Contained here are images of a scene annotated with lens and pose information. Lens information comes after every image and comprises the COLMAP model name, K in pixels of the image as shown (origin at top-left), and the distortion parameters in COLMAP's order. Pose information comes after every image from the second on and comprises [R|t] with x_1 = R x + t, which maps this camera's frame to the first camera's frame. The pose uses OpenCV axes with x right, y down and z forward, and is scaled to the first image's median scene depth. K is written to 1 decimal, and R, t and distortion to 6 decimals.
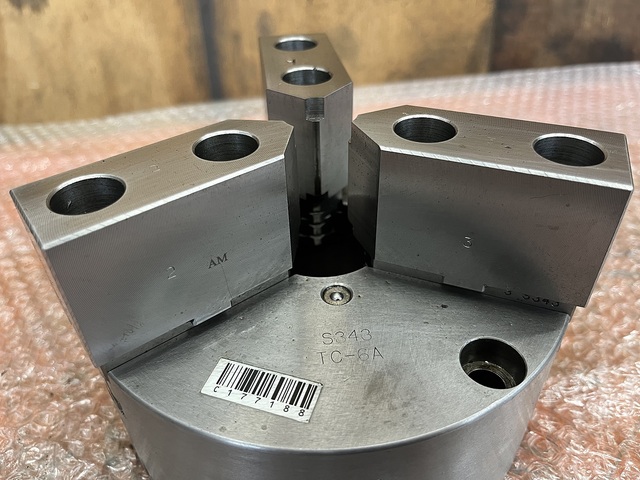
lens RADIAL K [[529.5, 0, 320.3], [0, 529.5, 241.0], [0, 0, 1]] dist [0.019734, -0.094518]
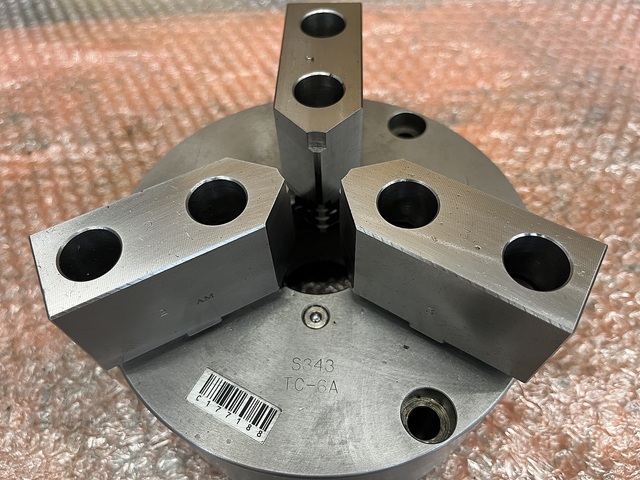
lens RADIAL K [[529.5, 0, 318.2], [0, 529.5, 246.1], [0, 0, 1]] dist [0.019734, -0.094518]
pose [[0.982779, 0.147869, -0.110820, 0.148096], [-0.100851, 0.931733, 0.348859, -0.460636], [0.154840, -0.331675, 0.930600, -0.001044]]
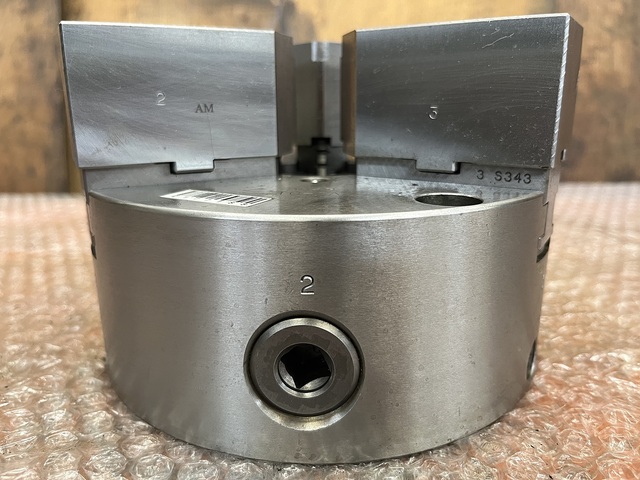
lens RADIAL K [[529.5, 0, 313.6], [0, 529.5, 238.5], [0, 0, 1]] dist [0.019734, -0.094518]
pose [[0.980304, 0.068678, -0.185168, 0.245859], [-0.133179, 0.922212, -0.363025, 0.624994], [0.145832, 0.380536, 0.913195, 0.092488]]
